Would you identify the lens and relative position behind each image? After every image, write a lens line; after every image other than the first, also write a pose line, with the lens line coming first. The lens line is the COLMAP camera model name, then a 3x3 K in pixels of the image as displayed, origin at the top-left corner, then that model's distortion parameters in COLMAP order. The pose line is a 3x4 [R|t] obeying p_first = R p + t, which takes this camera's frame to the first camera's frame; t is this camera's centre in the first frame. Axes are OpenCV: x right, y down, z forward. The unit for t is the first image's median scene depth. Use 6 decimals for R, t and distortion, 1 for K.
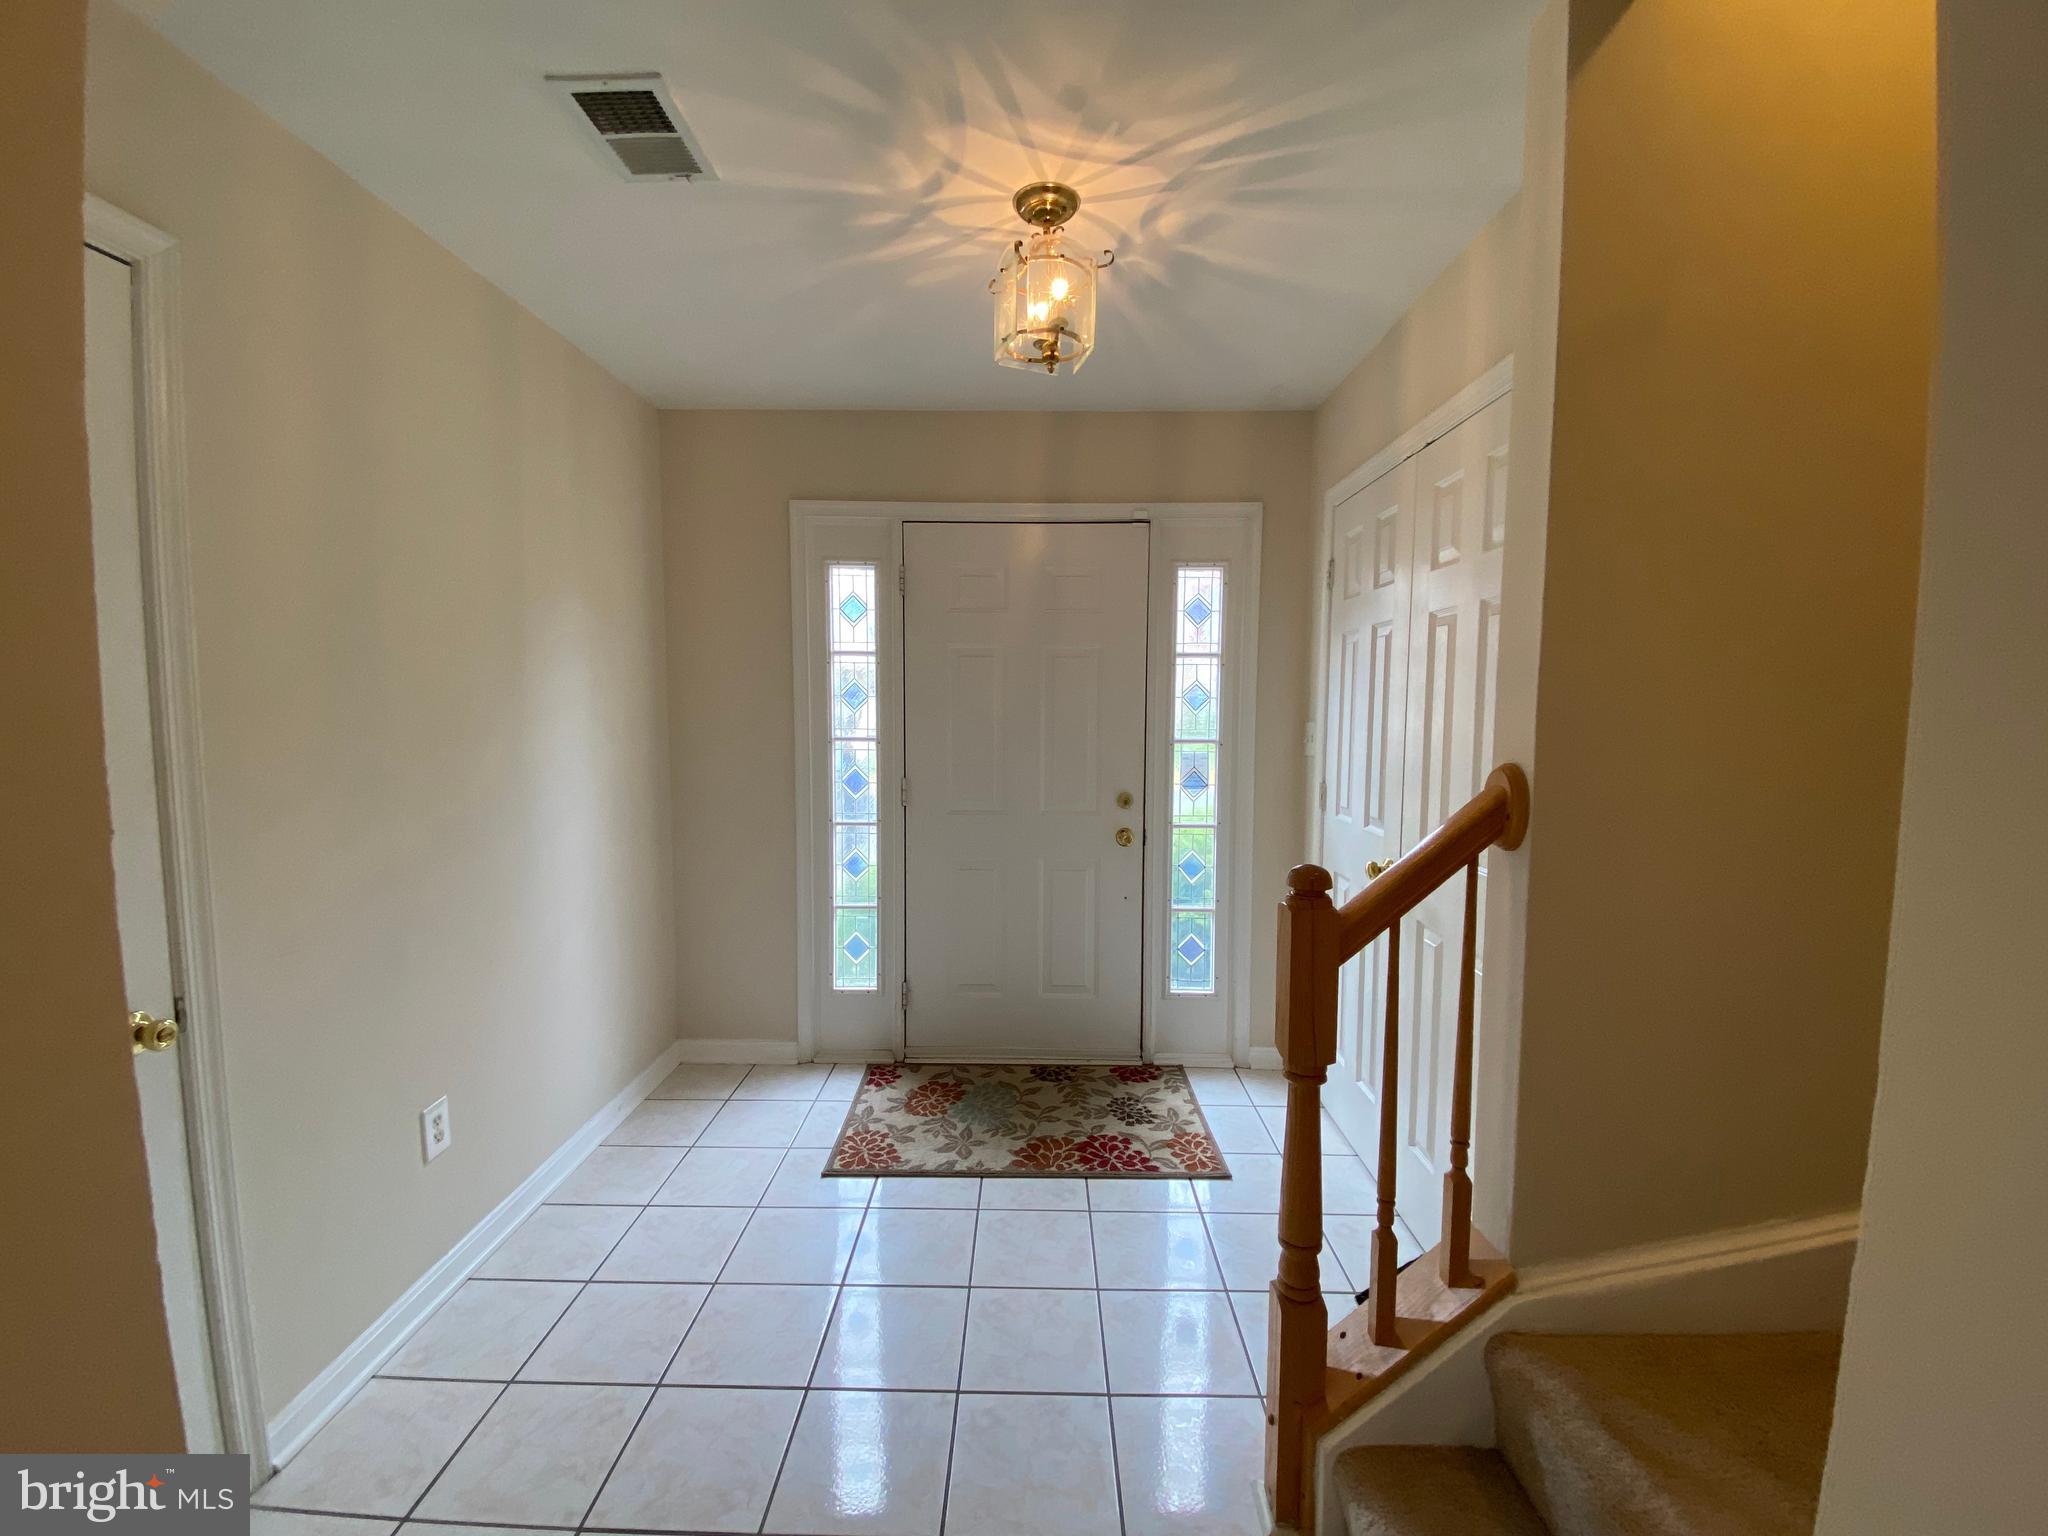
lens RADIAL K [[843.3, 0, 1019.9], [0, 843.3, 770.5], [0, 0, 1]] dist [0.036617, -0.028073]
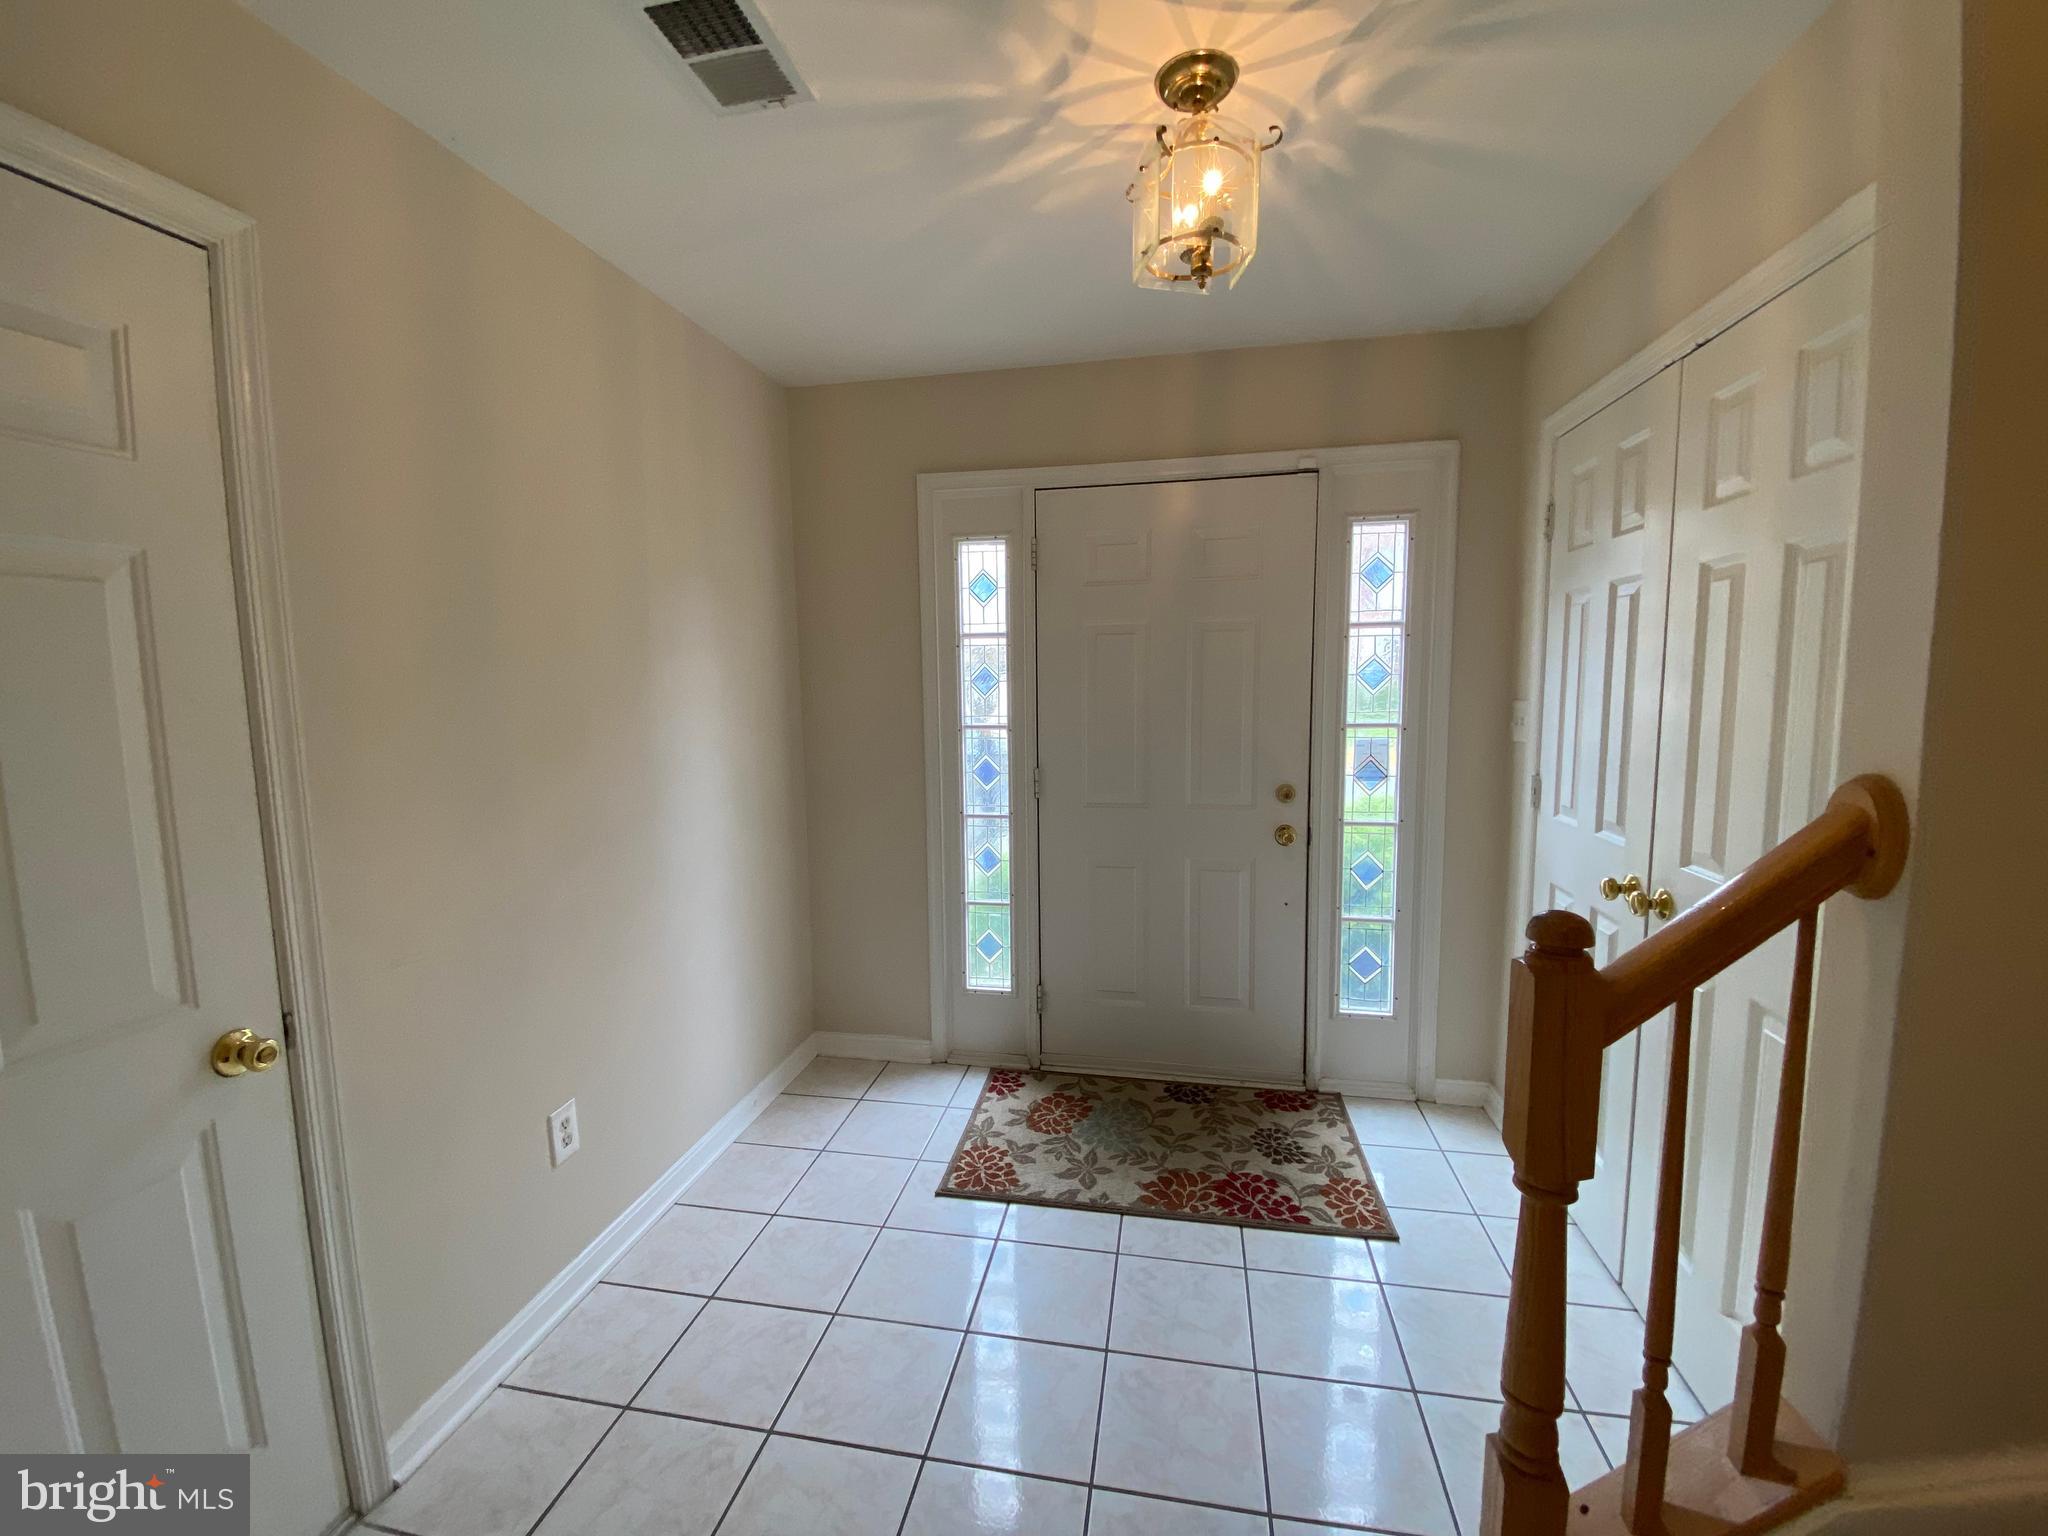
lens RADIAL K [[843.3, 0, 1019.9], [0, 843.3, 770.5], [0, 0, 1]] dist [0.036617, -0.028073]
pose [[0.985039, 0.000067, -0.172333, 0.004721], [0.004856, 0.999592, 0.028148, -0.022908], [0.172265, -0.028564, 0.984636, 0.127477]]
